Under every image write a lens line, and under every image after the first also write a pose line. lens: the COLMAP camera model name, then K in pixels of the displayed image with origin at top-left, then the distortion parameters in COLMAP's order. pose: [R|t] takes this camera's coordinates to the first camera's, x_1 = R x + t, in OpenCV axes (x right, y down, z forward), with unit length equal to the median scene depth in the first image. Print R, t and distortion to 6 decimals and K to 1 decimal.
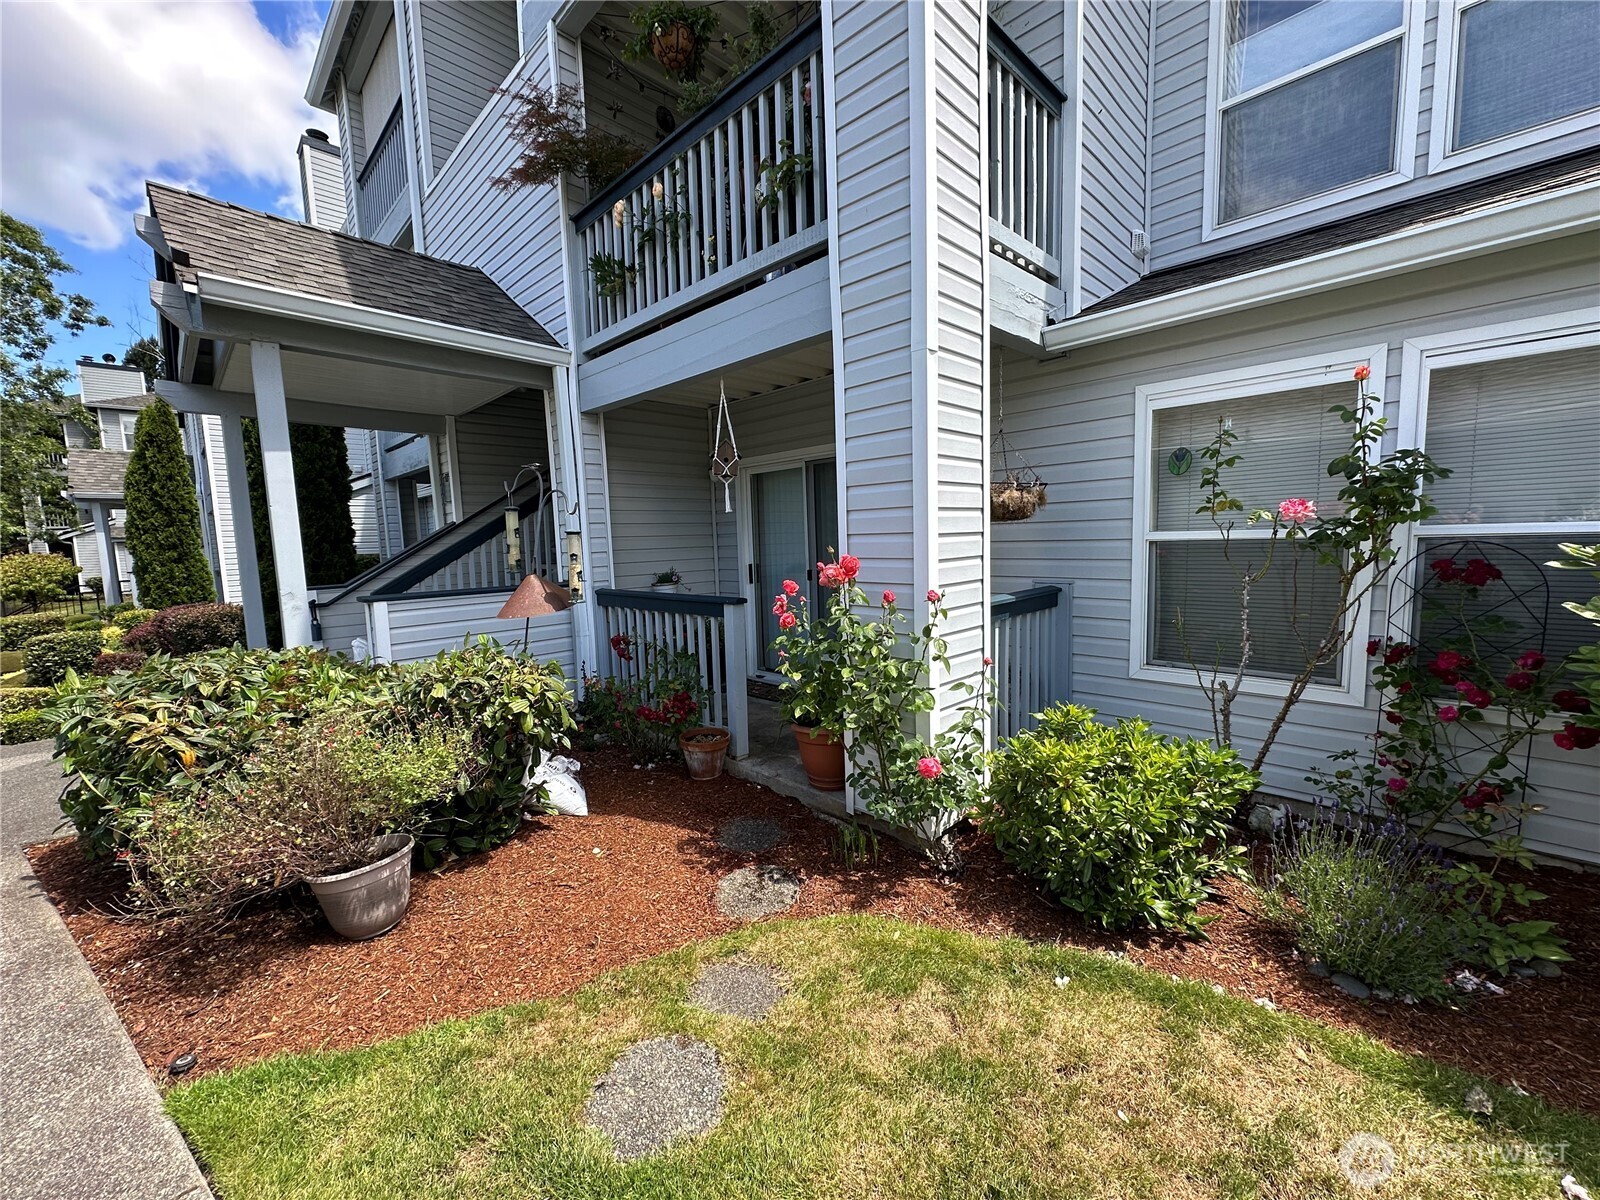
lens RADIAL K [[632.4, 0, 797.9], [0, 632.4, 602.4], [0, 0, 1]] dist [-0.001016, 0.000072]
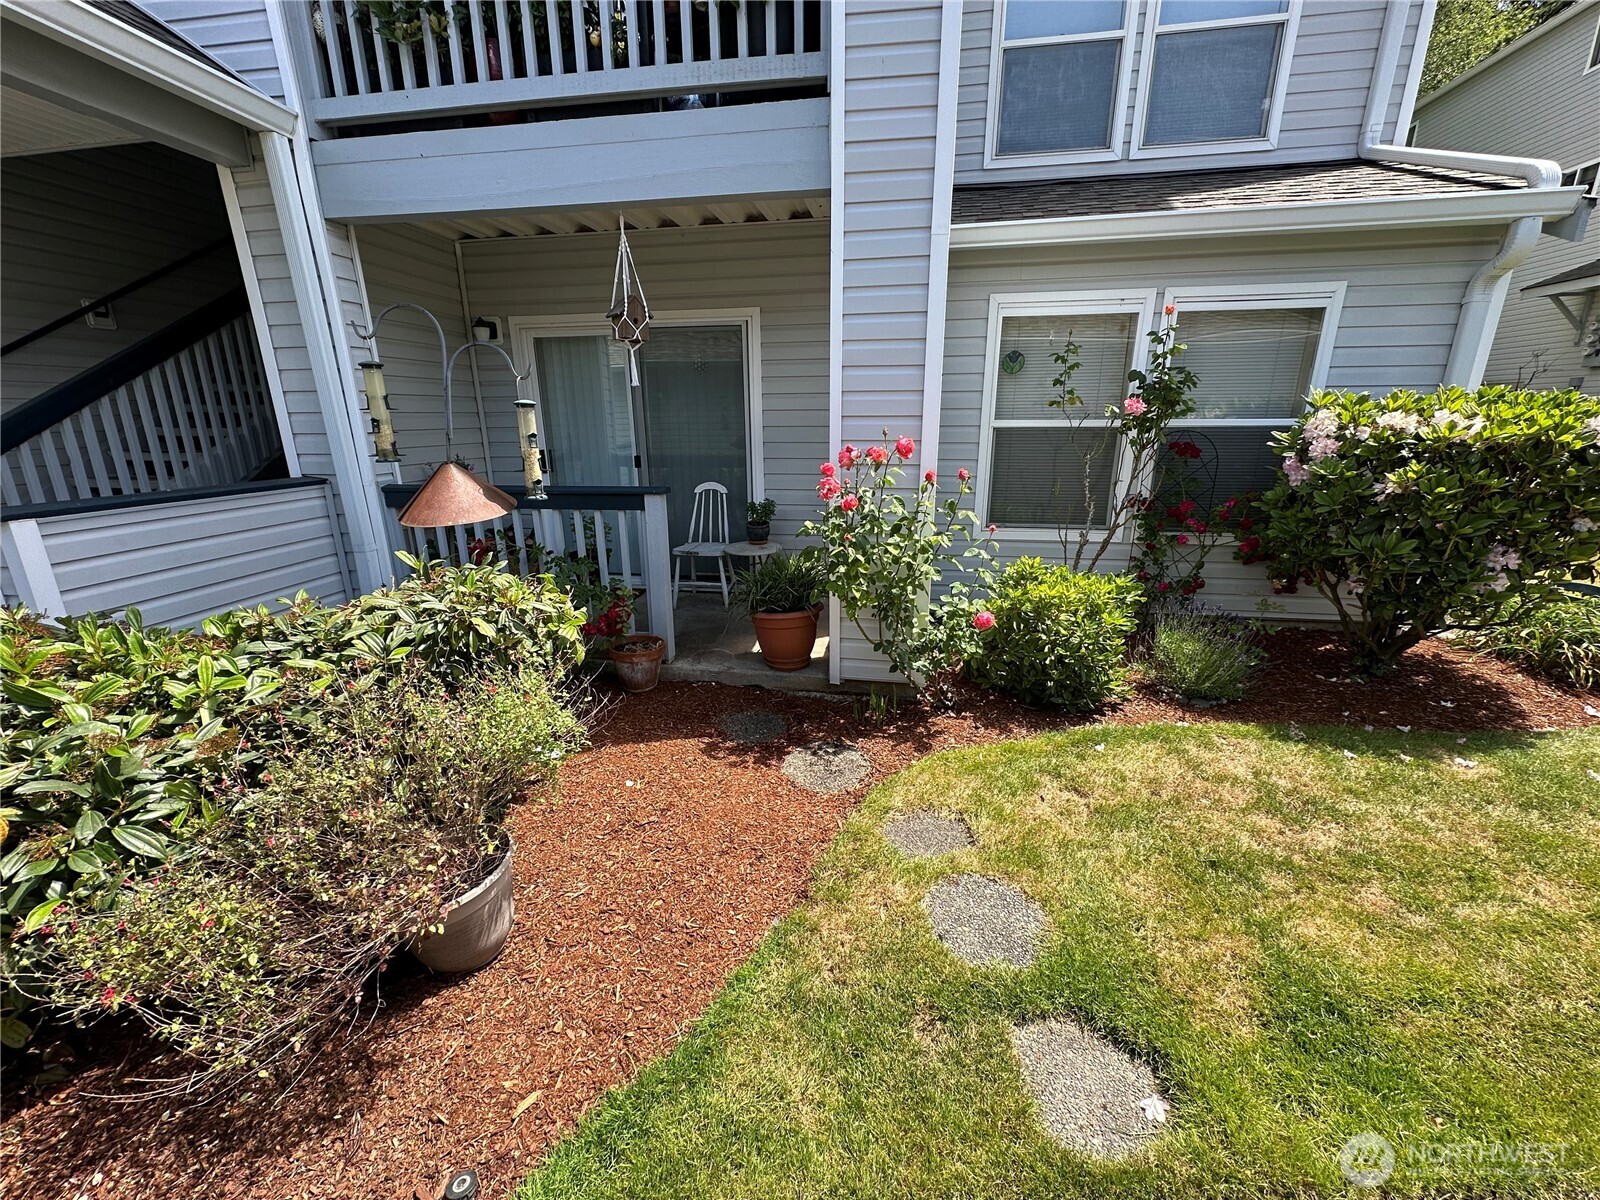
lens RADIAL K [[632.4, 0, 797.9], [0, 632.4, 602.4], [0, 0, 1]] dist [-0.001016, 0.000072]
pose [[0.818799, -0.138115, 0.557218, -0.599369], [0.042026, 0.982445, 0.181759, -0.001628], [-0.572539, -0.125407, 0.810230, 0.196800]]
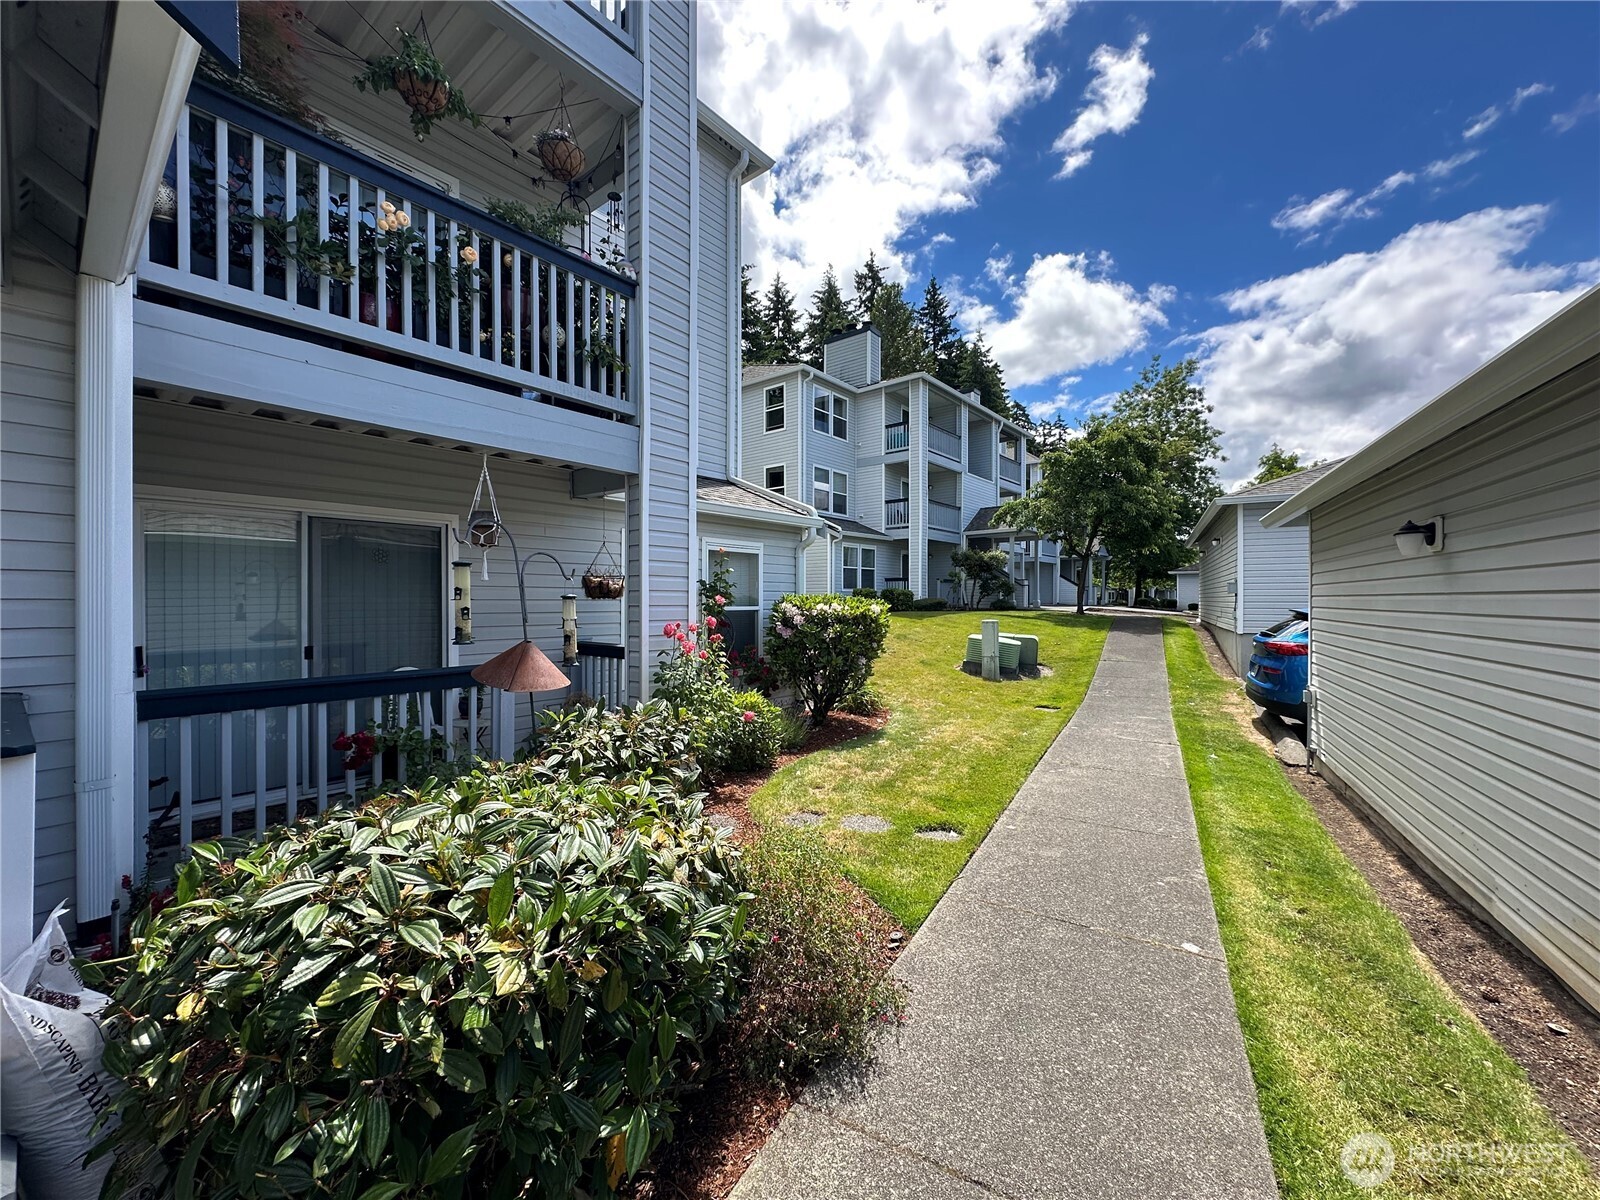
lens RADIAL K [[632.4, 0, 797.9], [0, 632.4, 602.4], [0, 0, 1]] dist [-0.001016, 0.000072]
pose [[-0.083873, 0.029281, 0.996046, -1.553662], [0.108423, 0.993902, -0.020088, -0.043484], [-0.990560, 0.106310, -0.086536, 0.797004]]
